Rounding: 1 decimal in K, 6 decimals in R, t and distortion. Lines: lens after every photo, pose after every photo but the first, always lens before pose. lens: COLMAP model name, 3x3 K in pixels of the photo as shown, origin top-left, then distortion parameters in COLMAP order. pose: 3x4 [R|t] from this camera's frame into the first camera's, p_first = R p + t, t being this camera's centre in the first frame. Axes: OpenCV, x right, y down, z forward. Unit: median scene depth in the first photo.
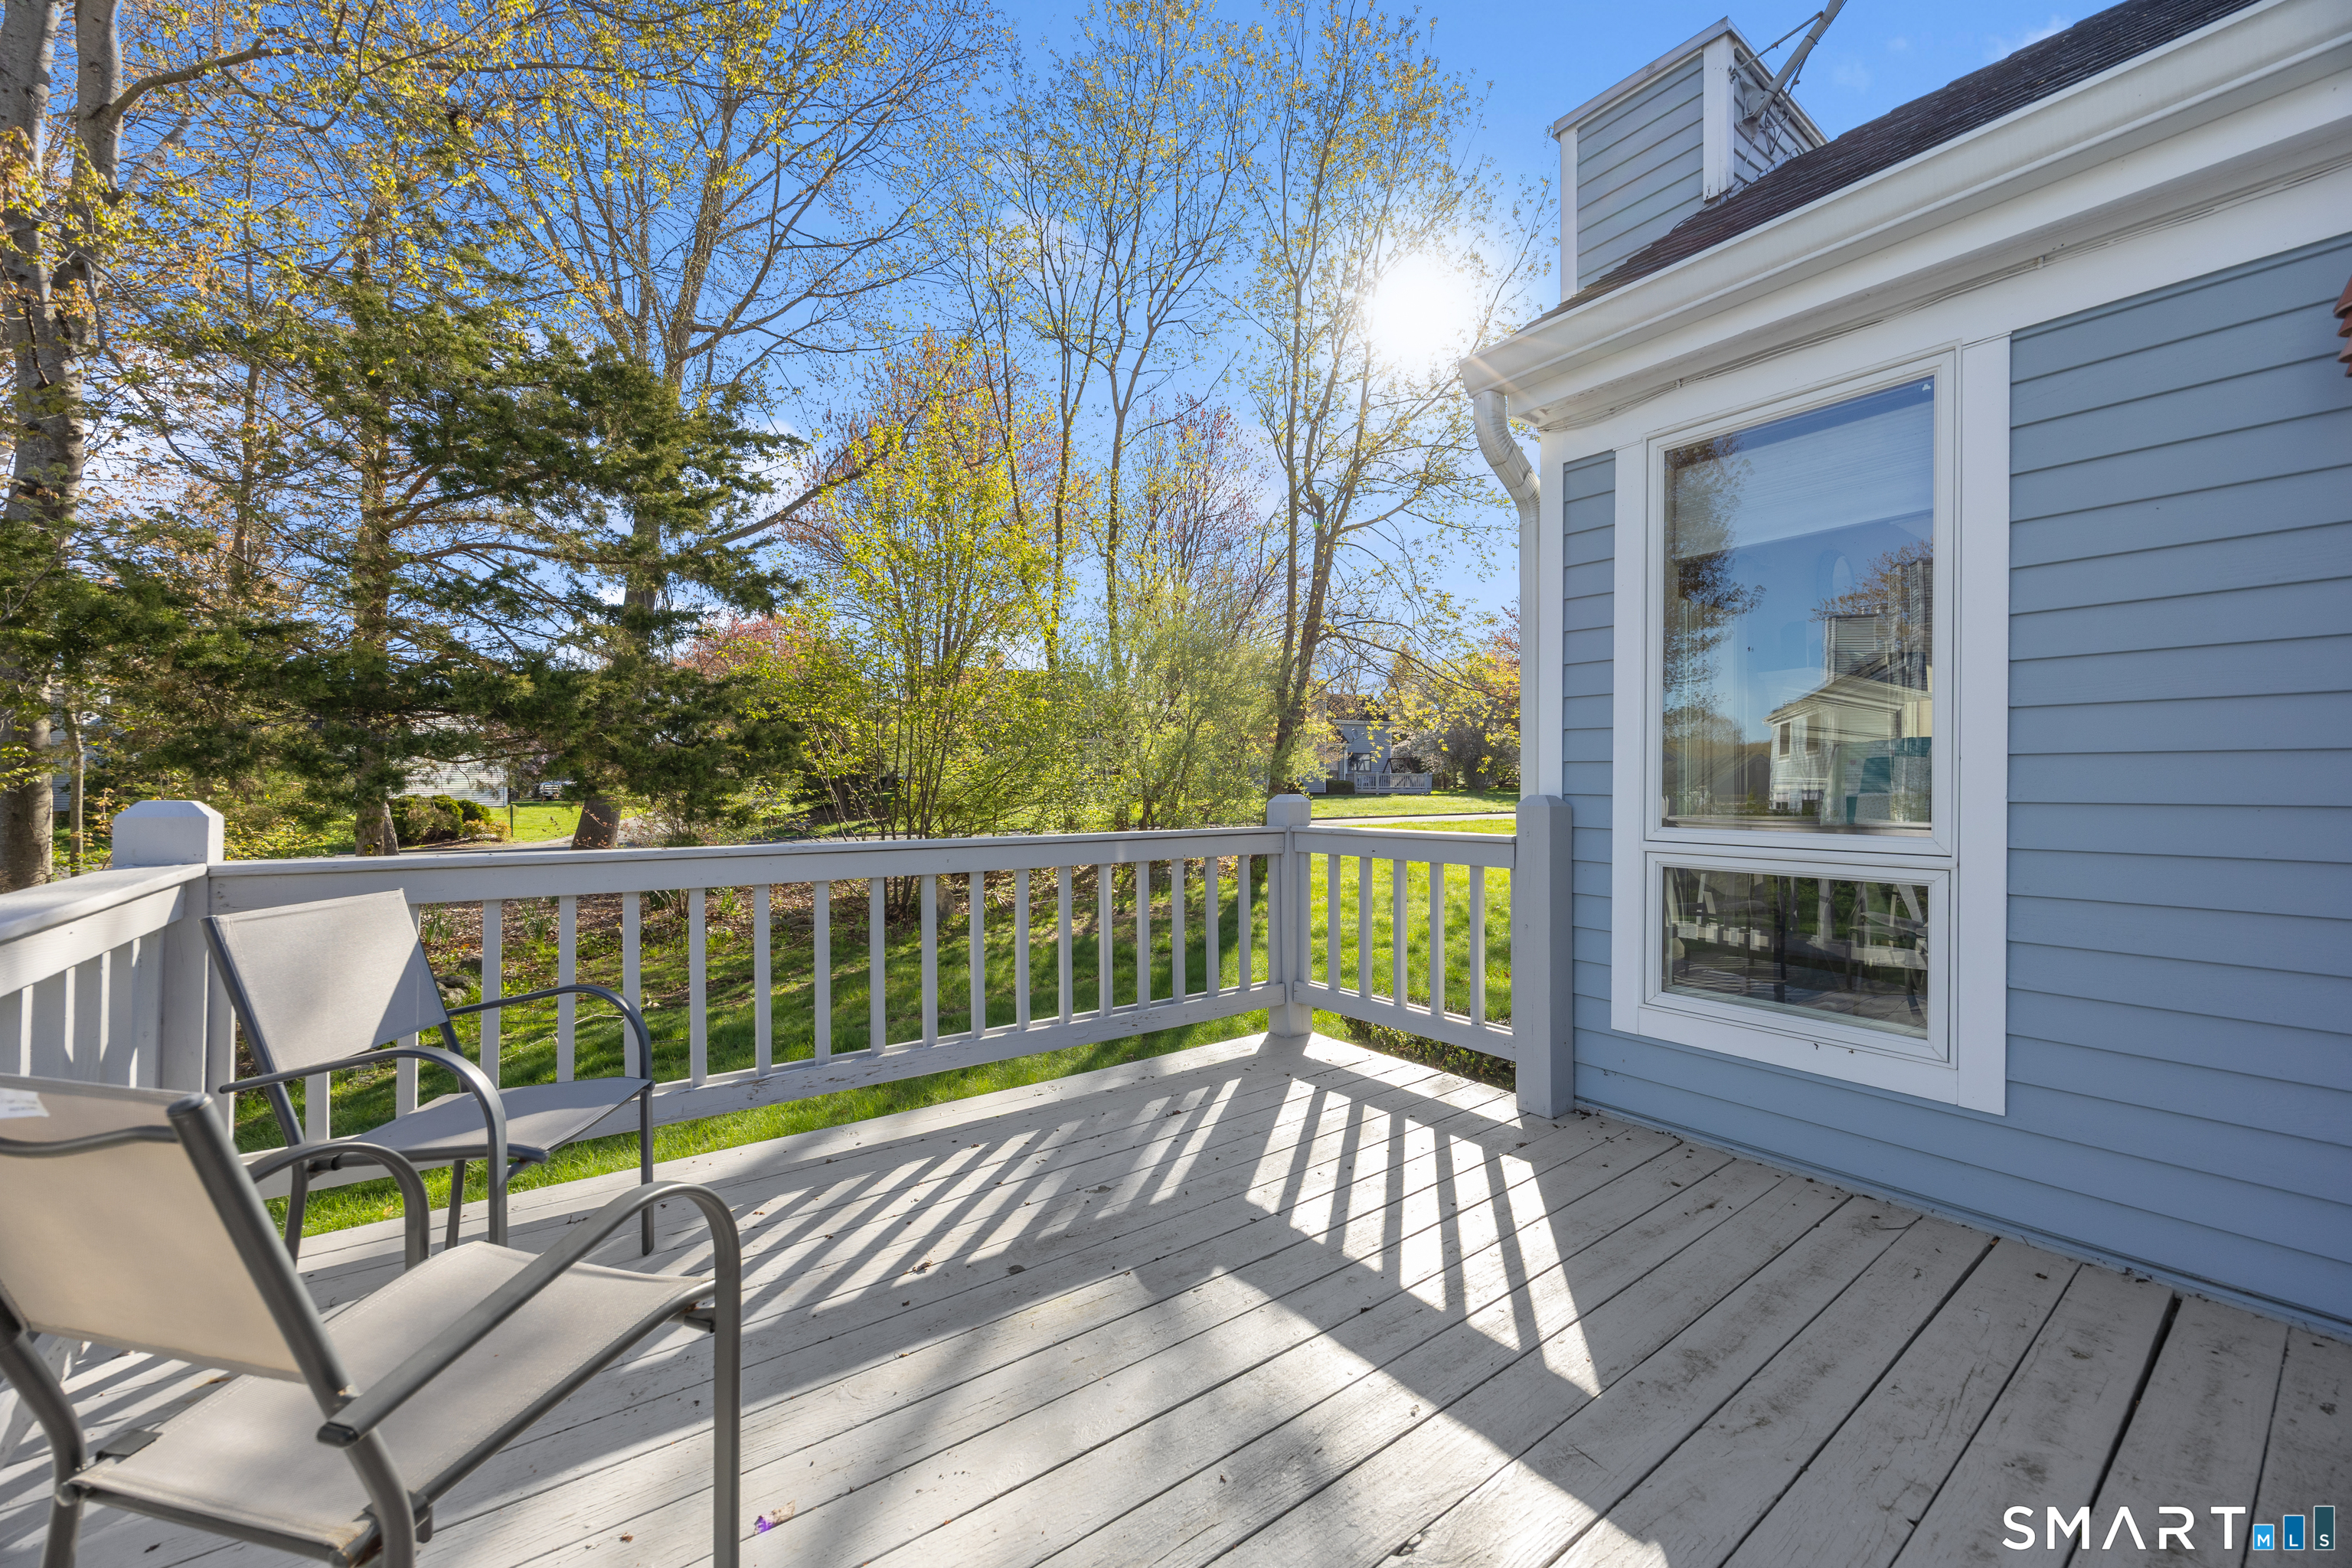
lens RADIAL K [[909.5, 0, 1175.2], [0, 909.5, 774.0], [0, 0, 1]] dist [0.000458, -0.000082]
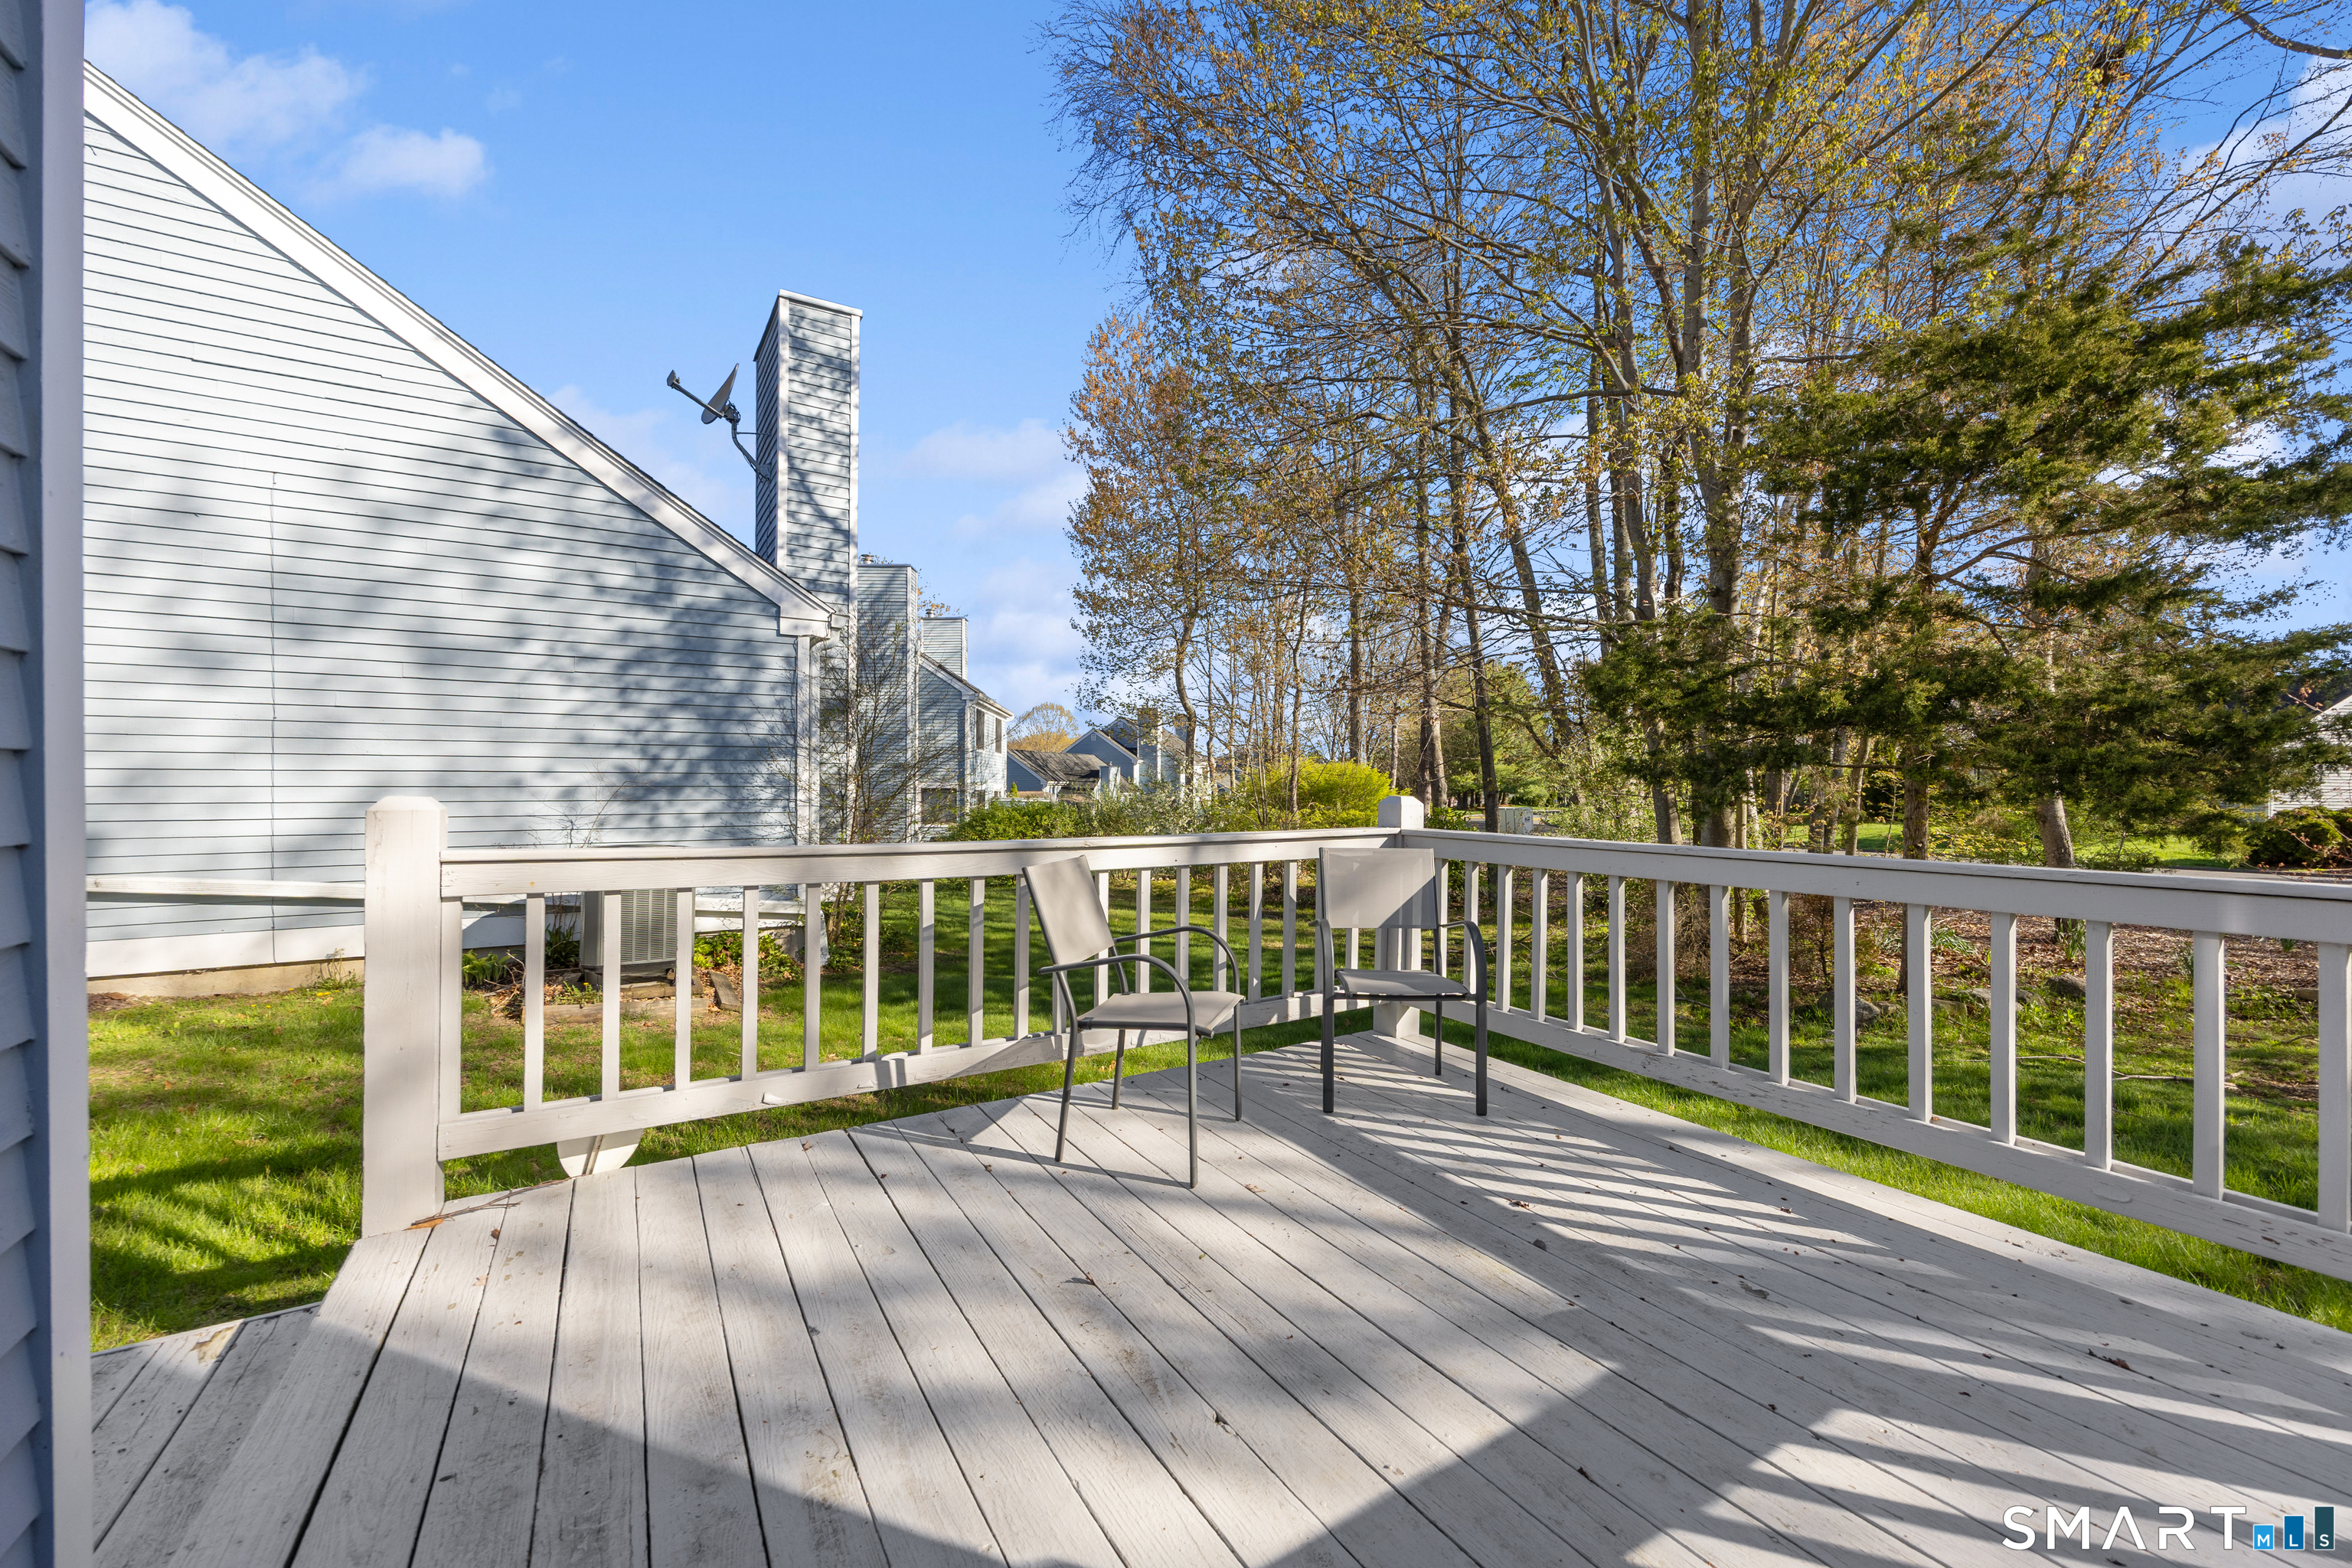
lens RADIAL K [[891.1, 0, 1141.9], [0, 891.1, 781.8], [0, 0, 1]] dist [-0.000611, -0.000071]
pose [[-0.109538, -0.004226, -0.993974, 0.782438], [0.006889, 0.999964, -0.005011, 0.003402], [0.993959, -0.007396, -0.109505, 0.557886]]
